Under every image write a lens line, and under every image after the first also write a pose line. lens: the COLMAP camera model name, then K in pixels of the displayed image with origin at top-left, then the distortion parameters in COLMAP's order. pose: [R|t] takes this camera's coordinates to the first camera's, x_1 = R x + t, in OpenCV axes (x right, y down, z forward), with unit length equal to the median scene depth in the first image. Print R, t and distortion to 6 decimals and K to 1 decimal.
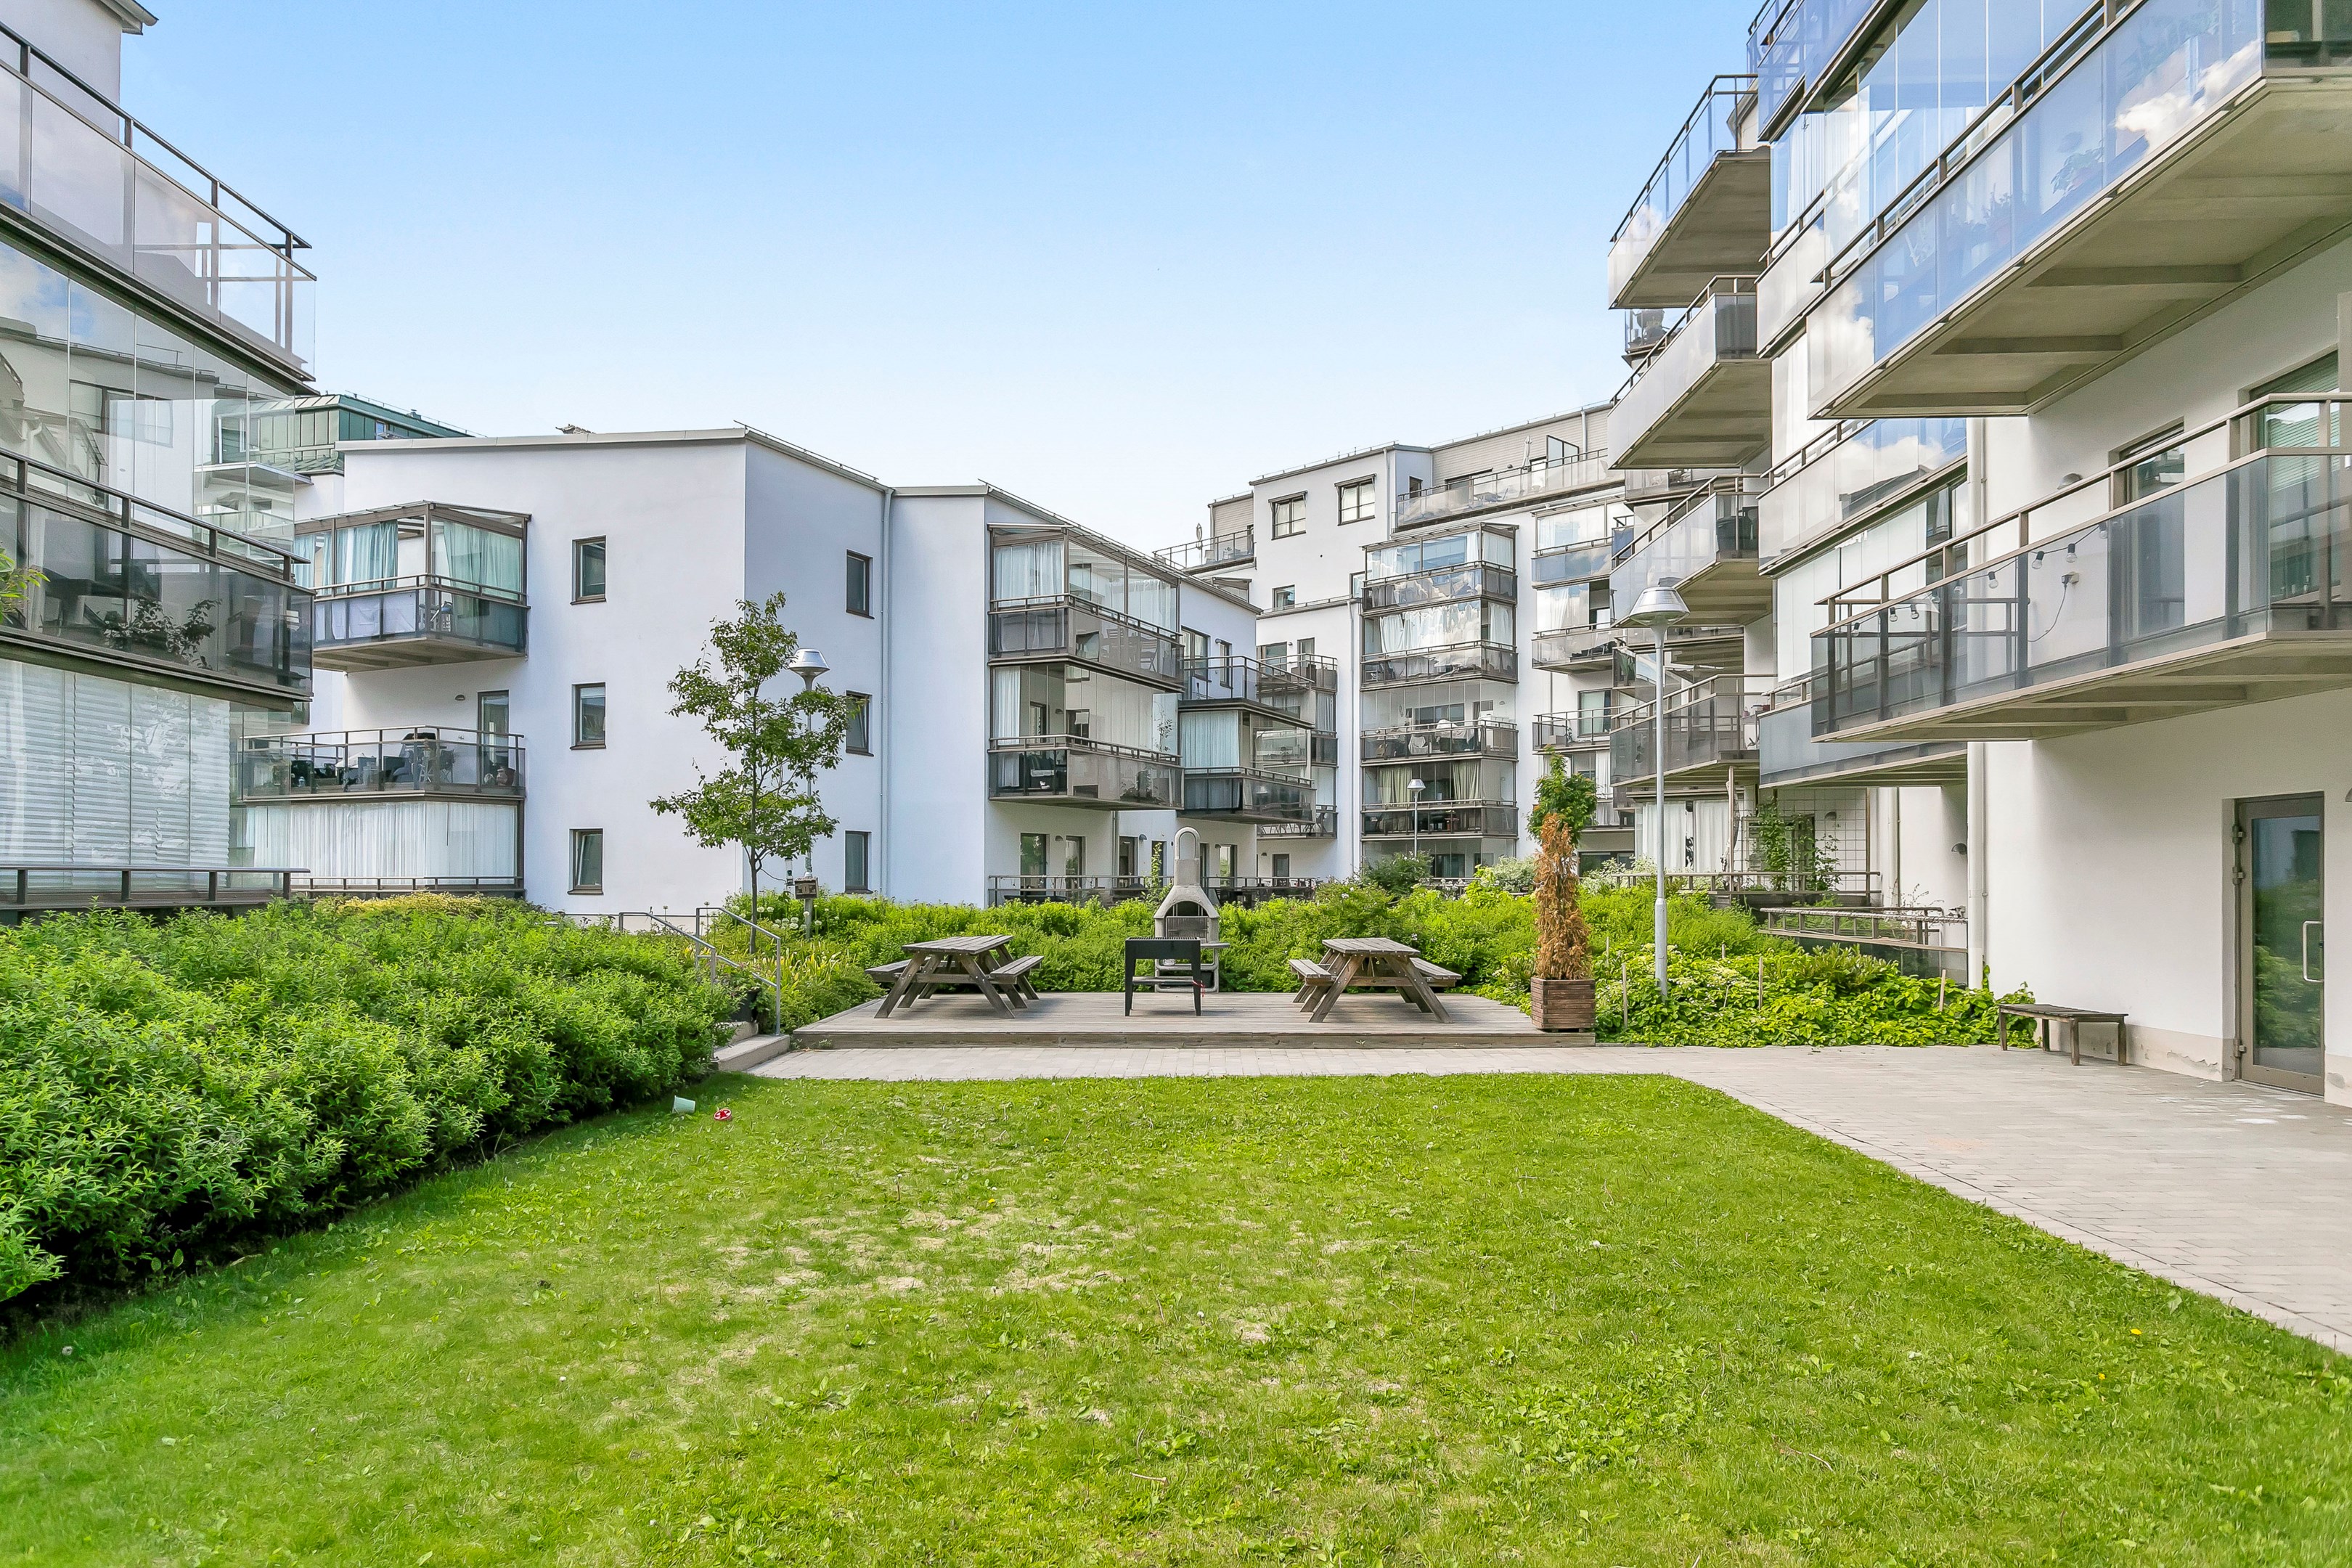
lens RADIAL K [[1508.0, 0, 1175.8], [0, 1508.0, 807.5], [0, 0, 1]] dist [-0.003575, 0.013977]
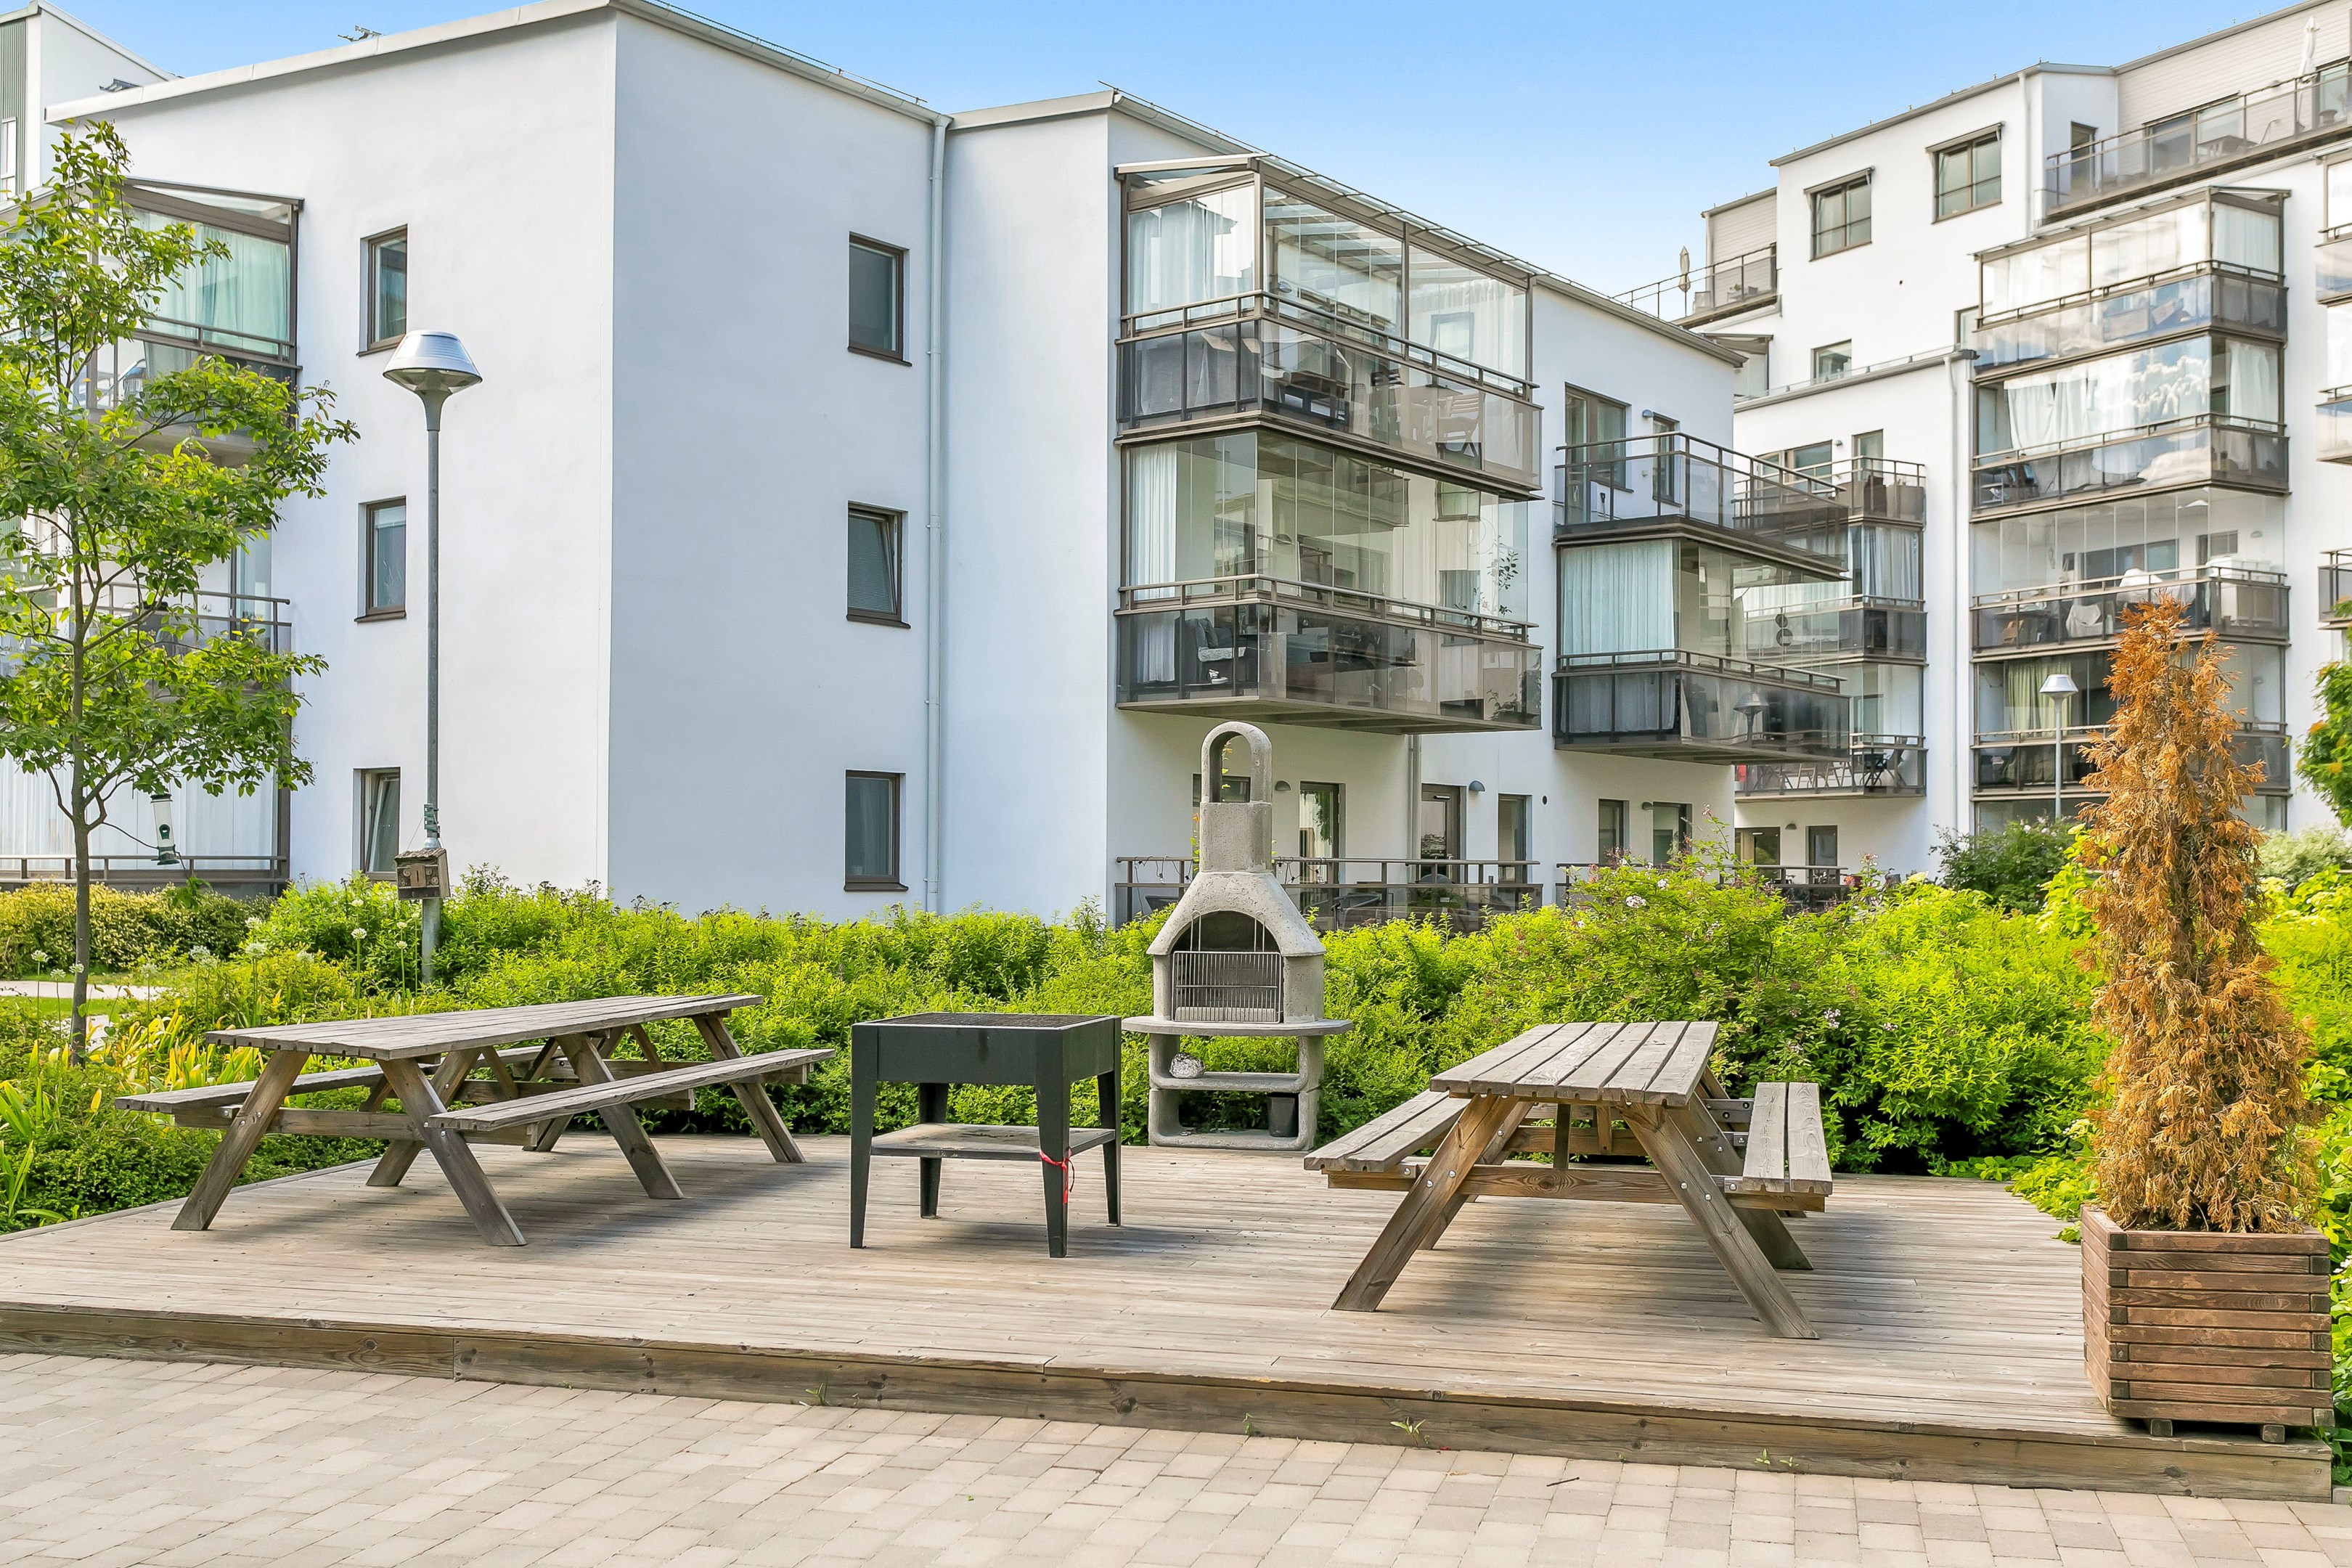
lens RADIAL K [[2293.5, 0, 1177.3], [0, 2293.5, 766.6], [0, 0, 1]] dist [0.014637, 0.000000]
pose [[0.970815, -0.006033, -0.239754, 0.061839], [0.006238, 0.999981, 0.000098, 0.011239], [0.239748, -0.001591, 0.970834, 0.194408]]
